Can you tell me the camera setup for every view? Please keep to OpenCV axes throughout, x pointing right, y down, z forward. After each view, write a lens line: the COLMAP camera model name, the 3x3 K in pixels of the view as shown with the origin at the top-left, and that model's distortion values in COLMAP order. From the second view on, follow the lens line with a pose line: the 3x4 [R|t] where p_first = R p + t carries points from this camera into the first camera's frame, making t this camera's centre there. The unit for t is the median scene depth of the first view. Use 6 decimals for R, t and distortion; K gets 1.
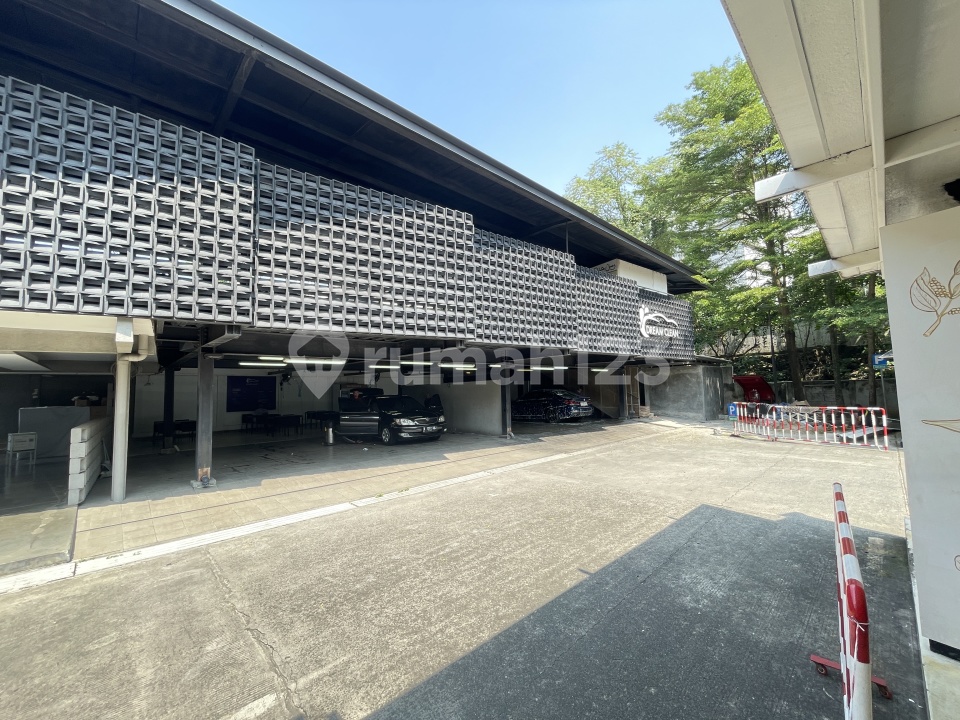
lens RADIAL K [[388.3, 0, 480.2], [0, 388.3, 358.9], [0, 0, 1]] dist [-0.007914, 0.000848]
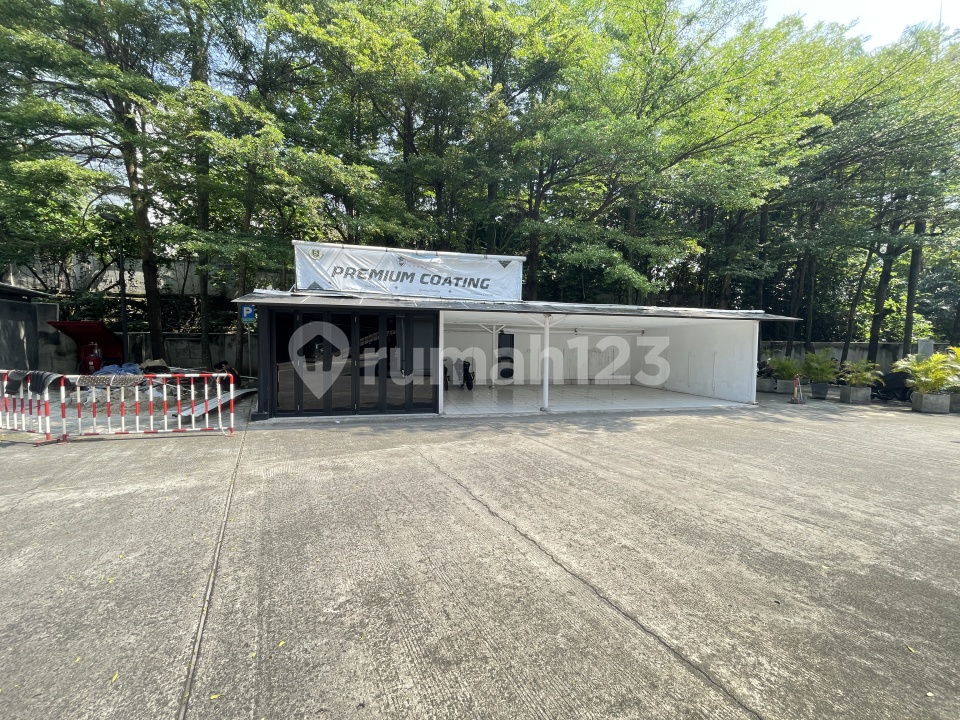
lens RADIAL K [[388.3, 0, 479.6], [0, 388.3, 364.4], [0, 0, 1]] dist [-0.007914, 0.000848]
pose [[0.257624, -0.035374, 0.965597, 0.279913], [-0.095871, 0.993463, 0.061974, 0.013700], [-0.961477, -0.108539, 0.252549, 0.225297]]
